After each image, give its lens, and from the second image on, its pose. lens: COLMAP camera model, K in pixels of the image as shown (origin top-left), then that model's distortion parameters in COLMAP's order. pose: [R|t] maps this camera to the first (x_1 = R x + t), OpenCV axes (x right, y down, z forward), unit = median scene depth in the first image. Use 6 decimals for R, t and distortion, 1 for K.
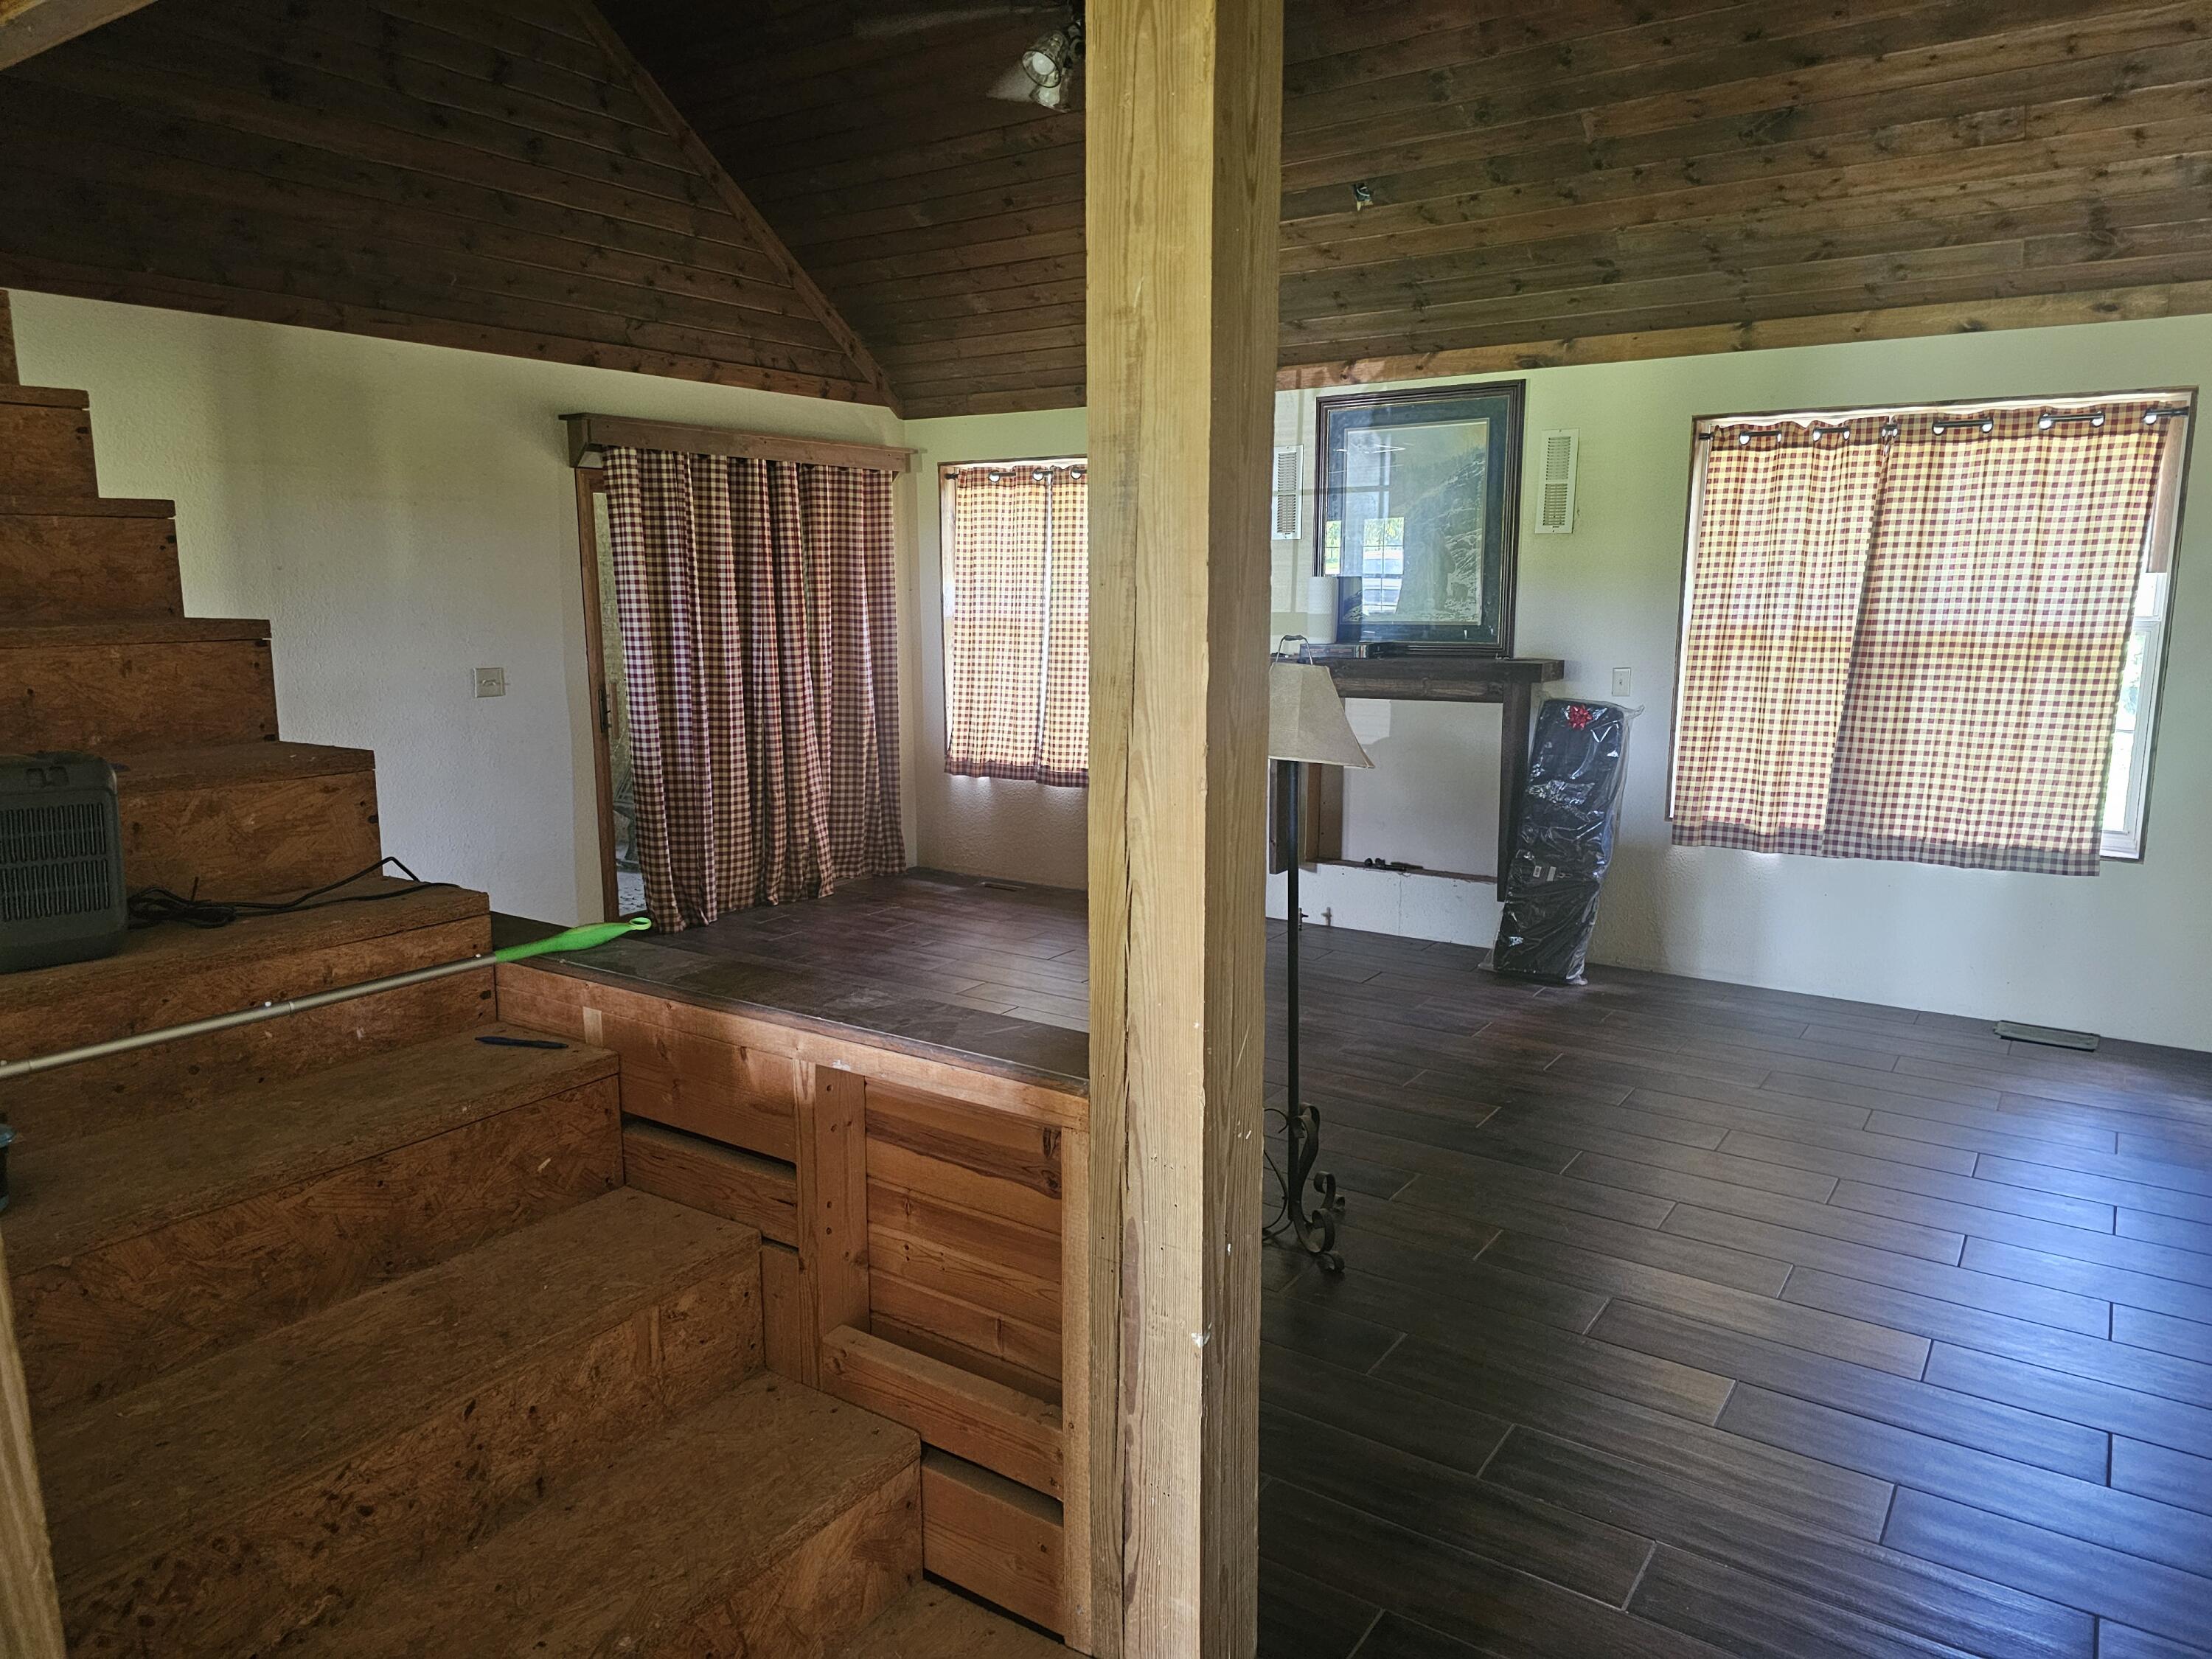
lens RADIAL K [[1483.3, 0, 1060.4], [0, 1483.3, 822.8], [0, 0, 1]] dist [0.031877, -0.027599]
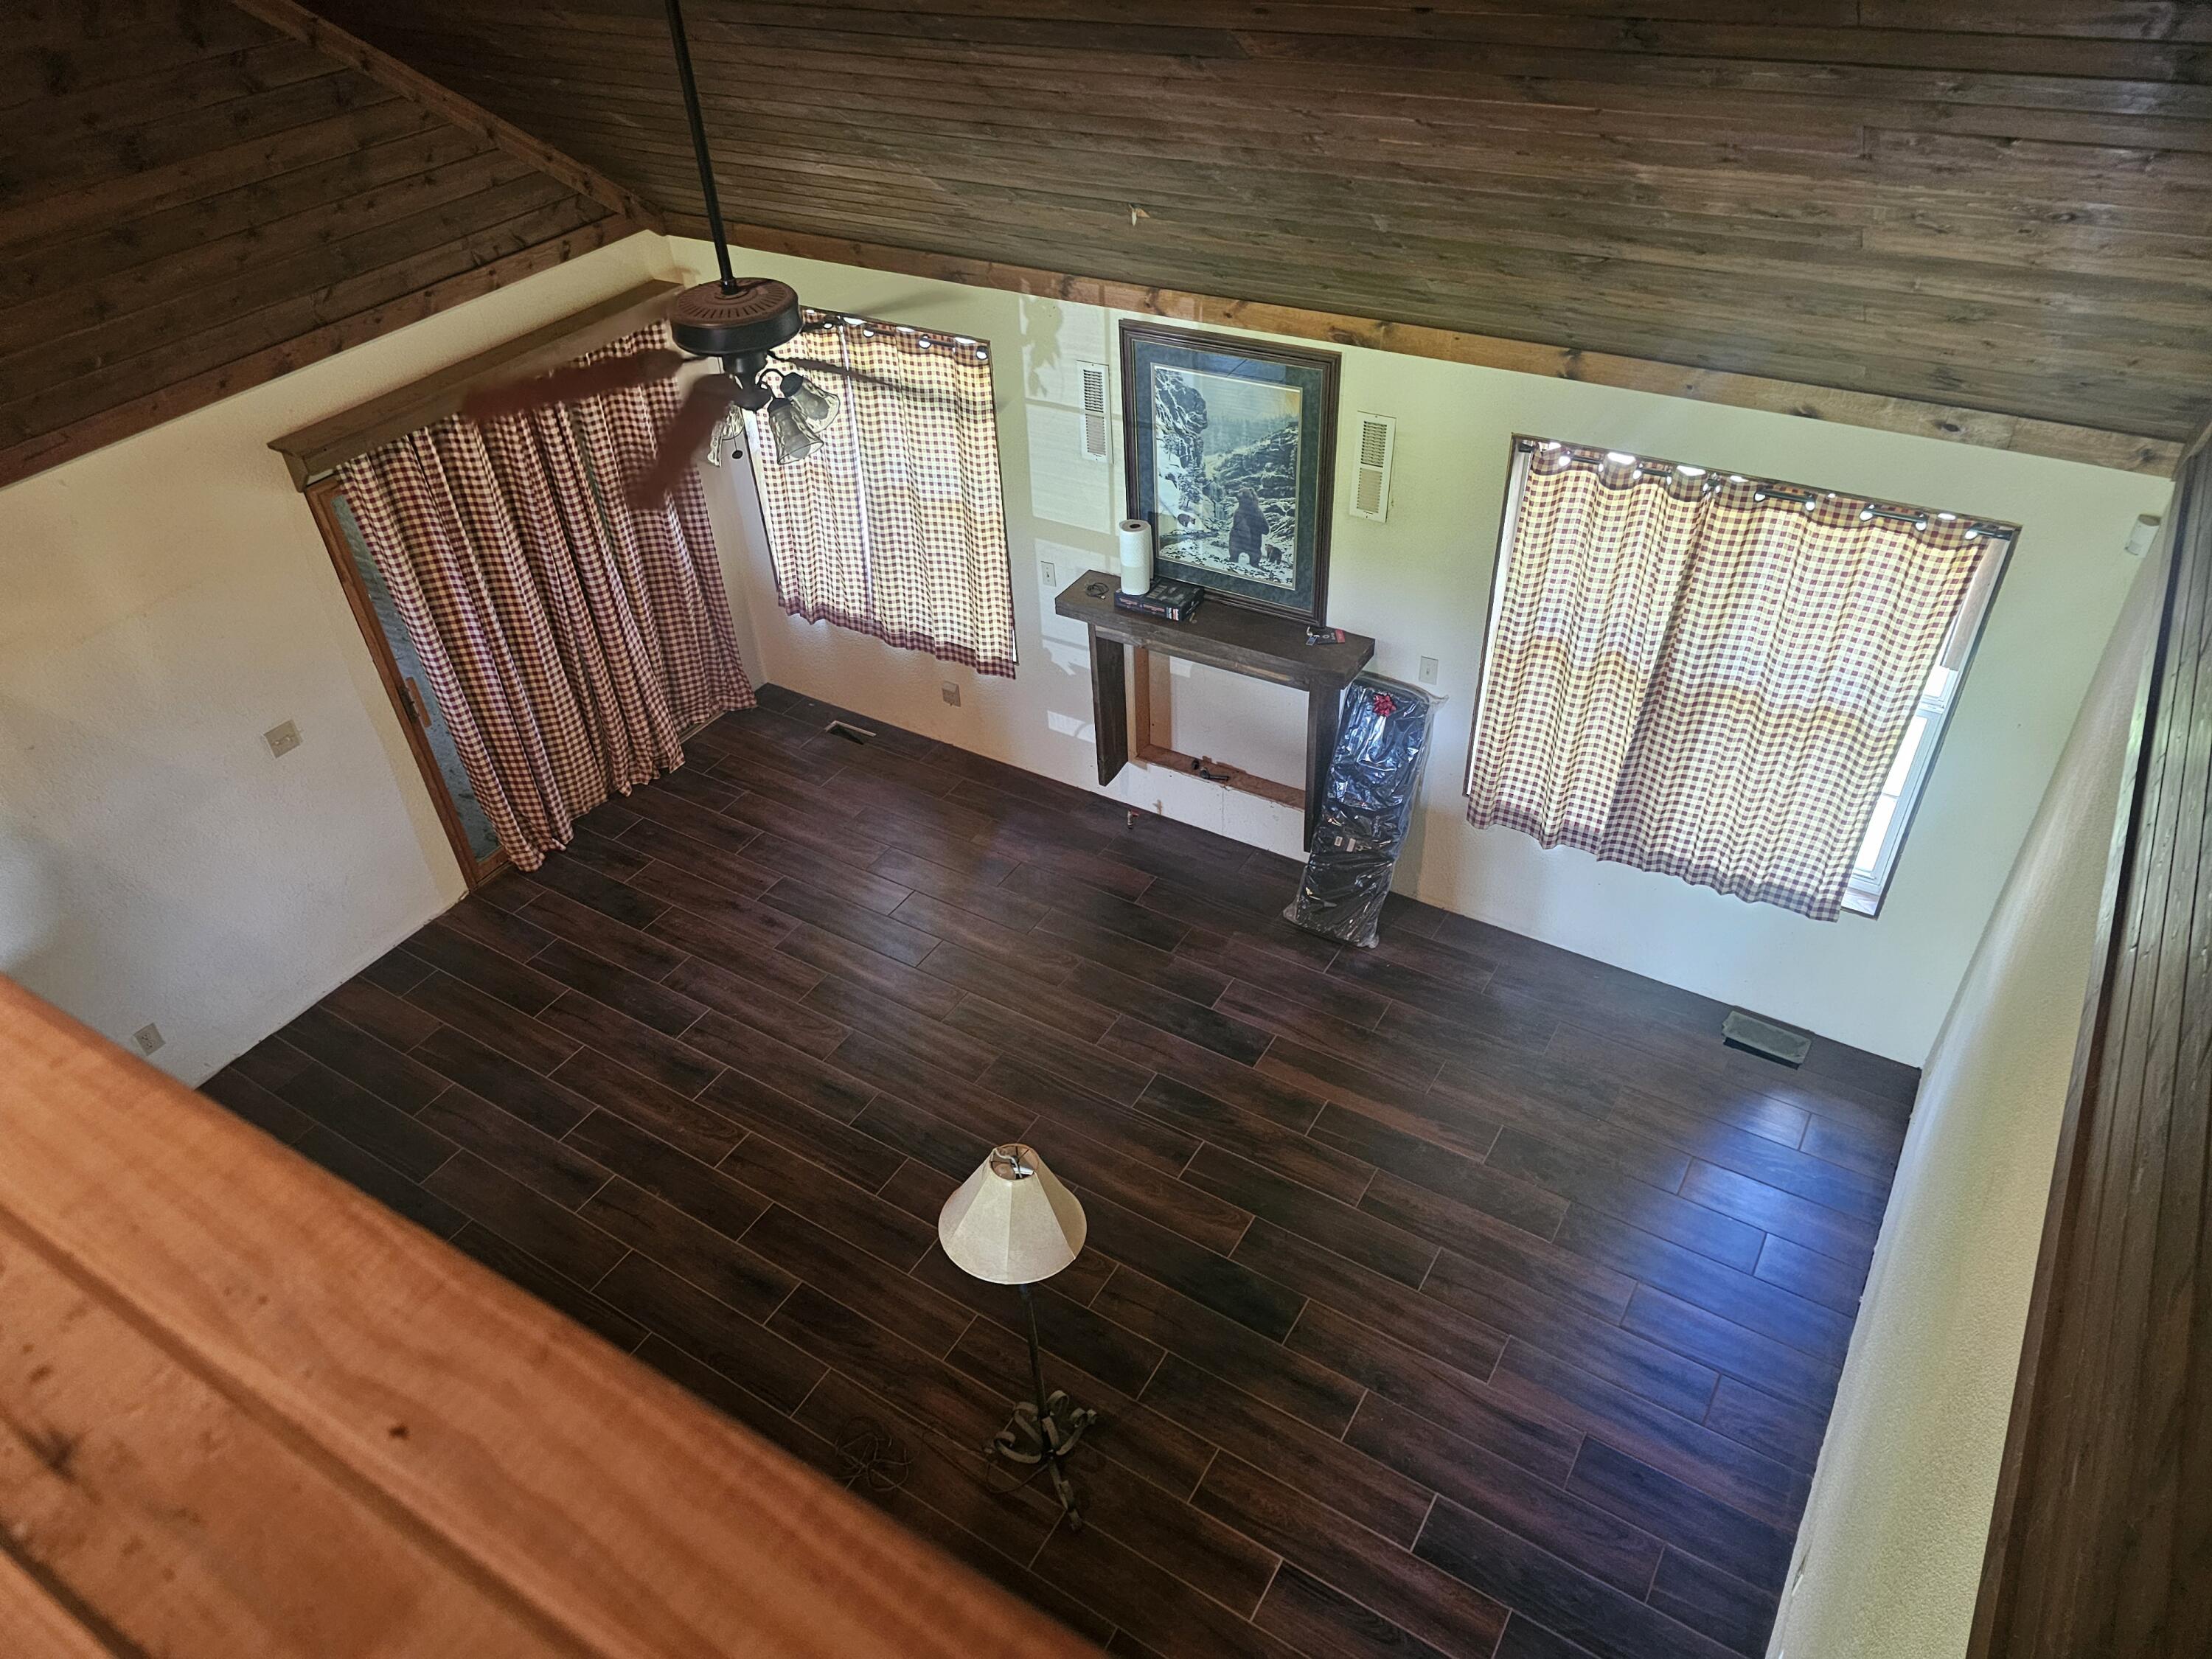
lens RADIAL K [[1506.6, 0, 1036.5], [0, 1506.6, 827.2], [0, 0, 1]] dist [0.050889, -0.040519]
pose [[0.997272, -0.073006, -0.010863, 0.133057], [0.069324, 0.875938, 0.477417, -0.542872], [-0.025340, -0.476868, 0.878610, 0.087604]]
